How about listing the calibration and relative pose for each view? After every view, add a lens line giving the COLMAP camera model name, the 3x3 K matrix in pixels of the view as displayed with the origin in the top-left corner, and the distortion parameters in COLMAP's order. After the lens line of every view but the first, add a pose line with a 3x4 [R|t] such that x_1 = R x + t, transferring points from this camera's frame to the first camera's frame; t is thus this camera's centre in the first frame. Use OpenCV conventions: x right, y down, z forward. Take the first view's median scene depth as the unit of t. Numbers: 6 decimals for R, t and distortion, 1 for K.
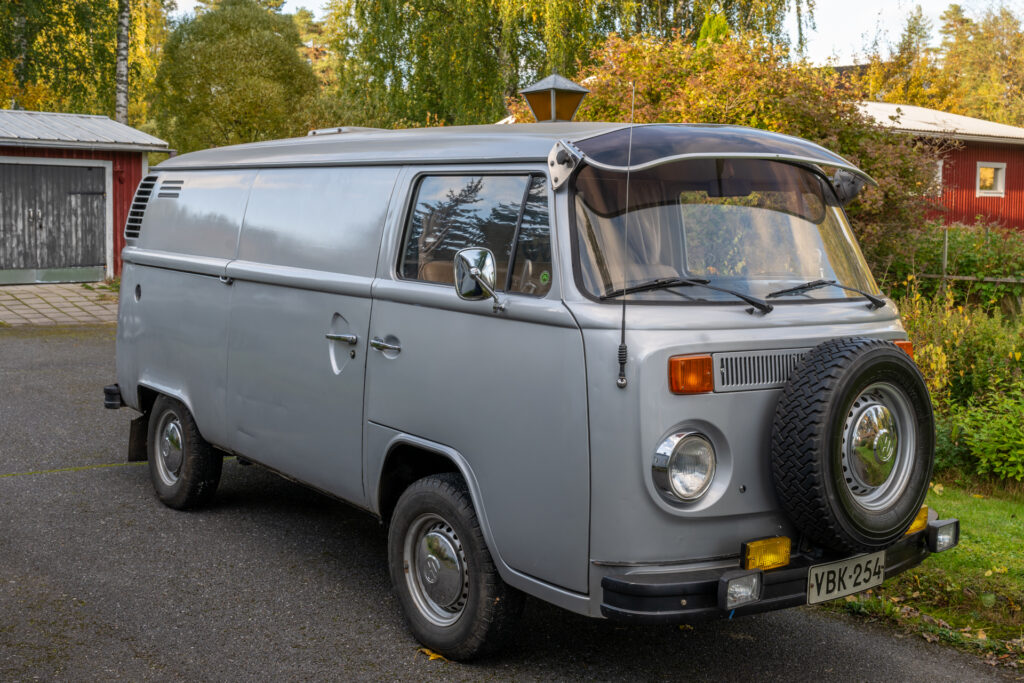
lens RADIAL K [[1126.5, 0, 511.3], [0, 1126.5, 257.9], [0, 0, 1]] dist [-0.008626, -0.004352]
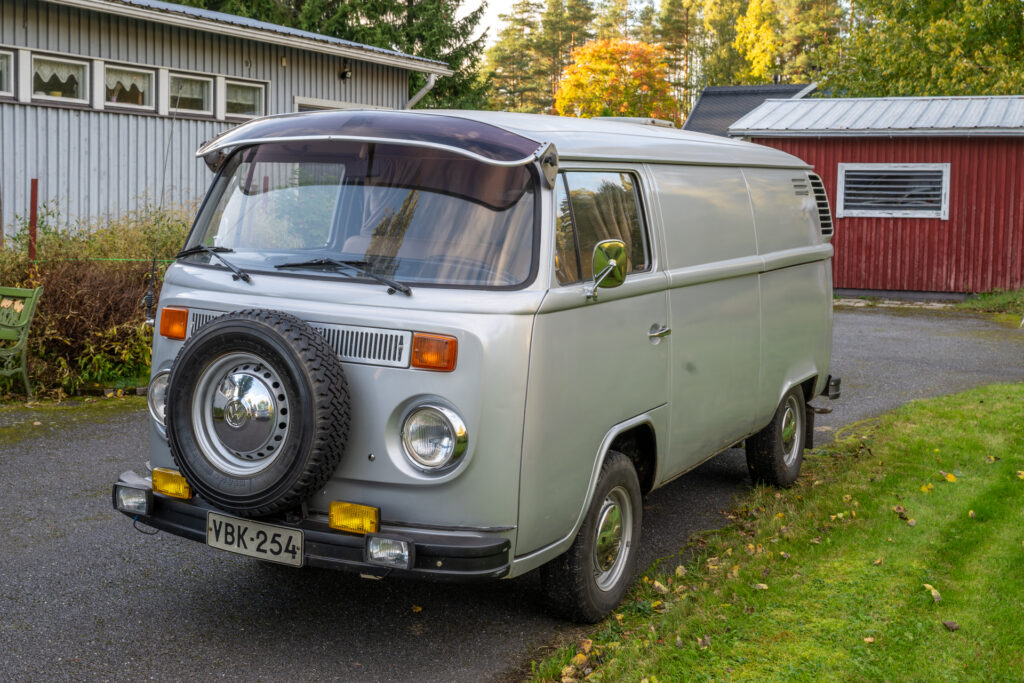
lens RADIAL K [[1258.4, 0, 512.7], [0, 1258.4, 219.0], [0, 0, 1]] dist [0.009526, 0.010892]
pose [[0.416065, 0.018281, -0.909151, 1.460336], [-0.052186, 0.998630, -0.003803, -0.020610], [0.907836, 0.049027, 0.416449, 0.721149]]
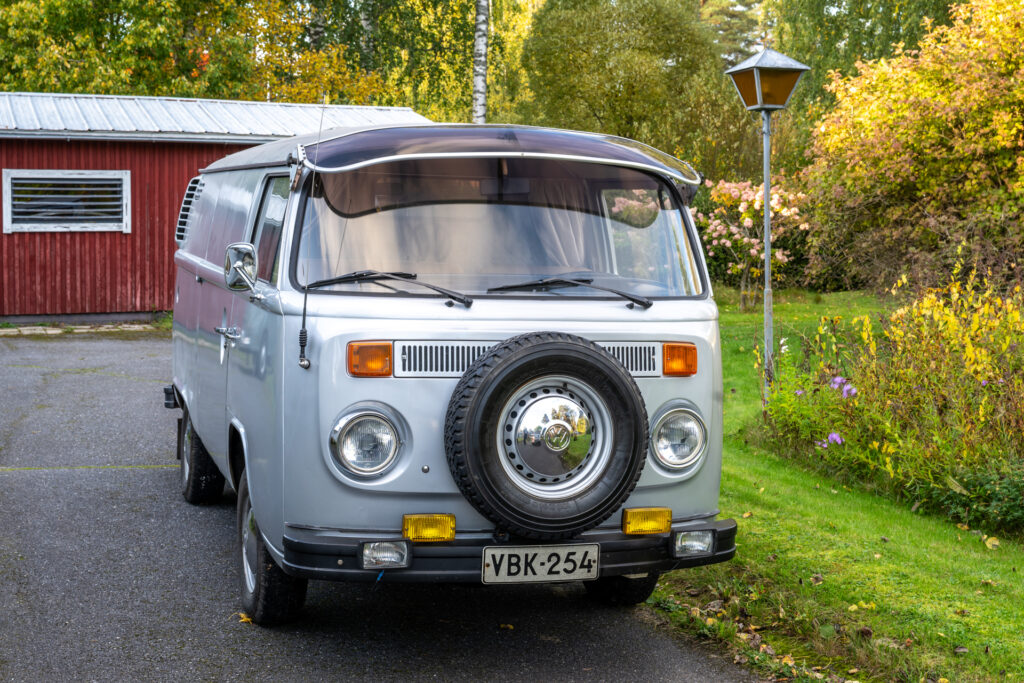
lens RADIAL K [[1482.5, 0, 512.0], [0, 1482.5, 341.5], [0, 0, 1]] dist [0.008051, 0.019649]
pose [[0.936024, 0.027029, -0.350897, 0.748706], [-0.012735, 0.998995, 0.042981, 0.021978], [0.351706, -0.035762, 0.935427, -0.274084]]
